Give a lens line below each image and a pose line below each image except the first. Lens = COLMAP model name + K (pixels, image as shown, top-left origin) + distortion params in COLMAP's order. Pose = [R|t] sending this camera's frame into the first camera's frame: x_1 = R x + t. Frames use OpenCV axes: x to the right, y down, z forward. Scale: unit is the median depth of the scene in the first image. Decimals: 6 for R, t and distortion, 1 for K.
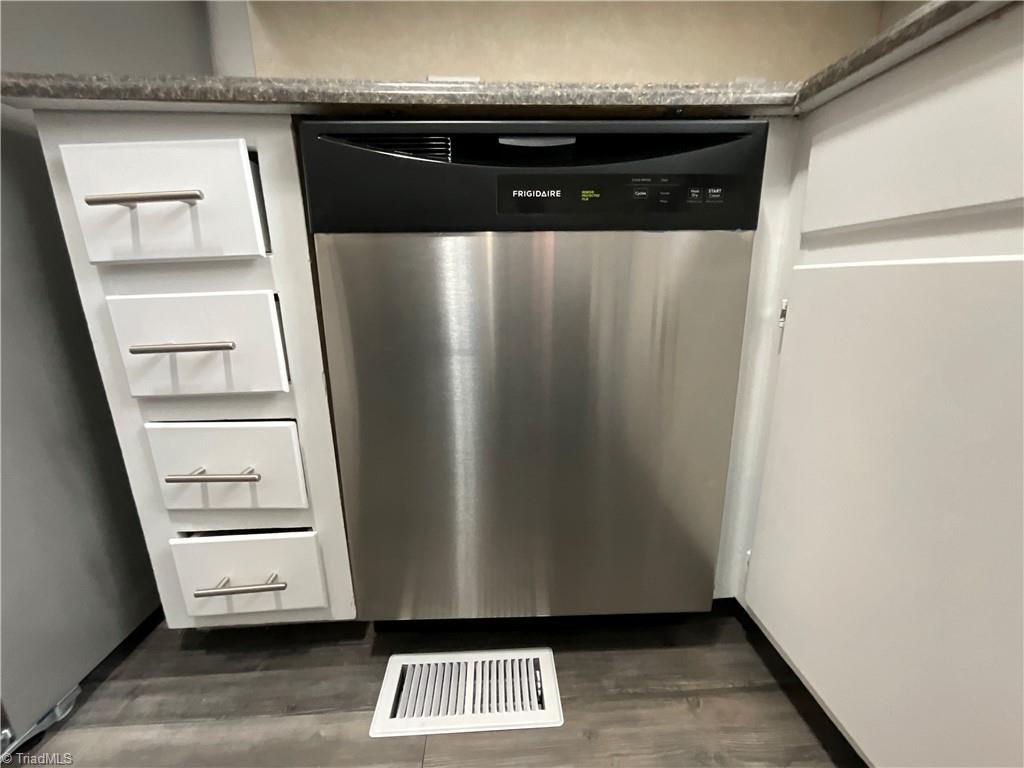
lens RADIAL K [[414.9, 0, 512.0], [0, 414.9, 384.0], [0, 0, 1]] dist [0.002327, 0.000130]
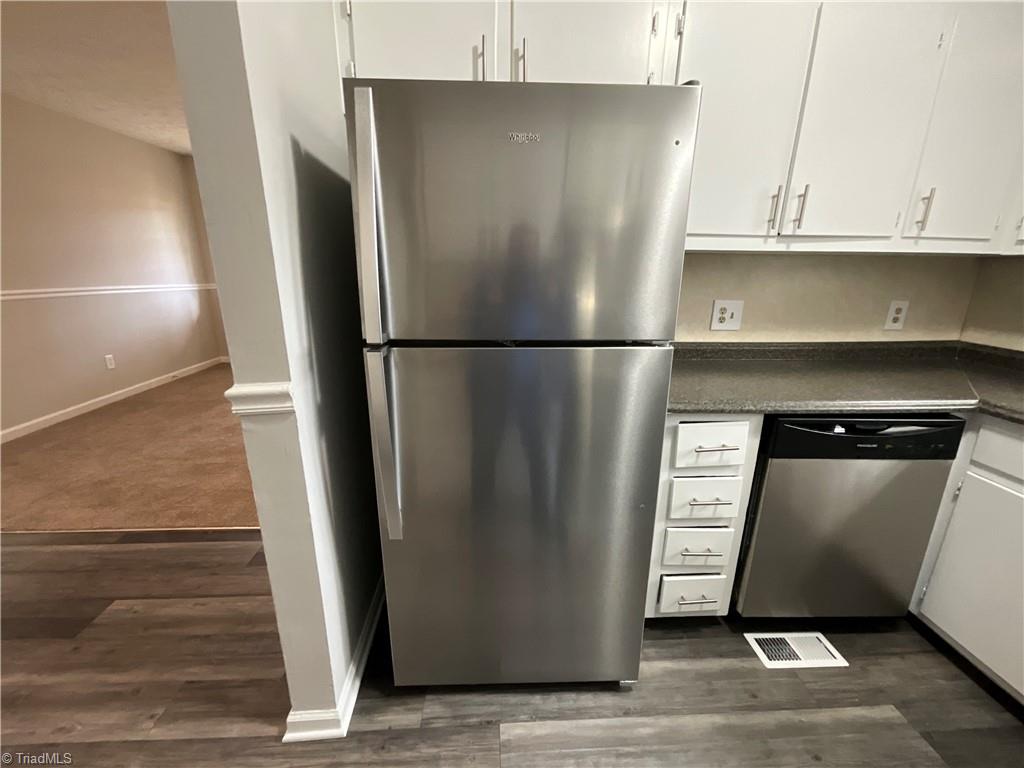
lens RADIAL K [[411.8, 0, 512.0], [0, 411.8, 384.0], [0, 0, 1]] dist [0.000607, -0.003921]
pose [[0.999620, 0.027383, -0.003239, -1.653664], [-0.027248, 0.998971, 0.036250, -0.704956], [0.004228, -0.036148, 0.999338, -1.125966]]
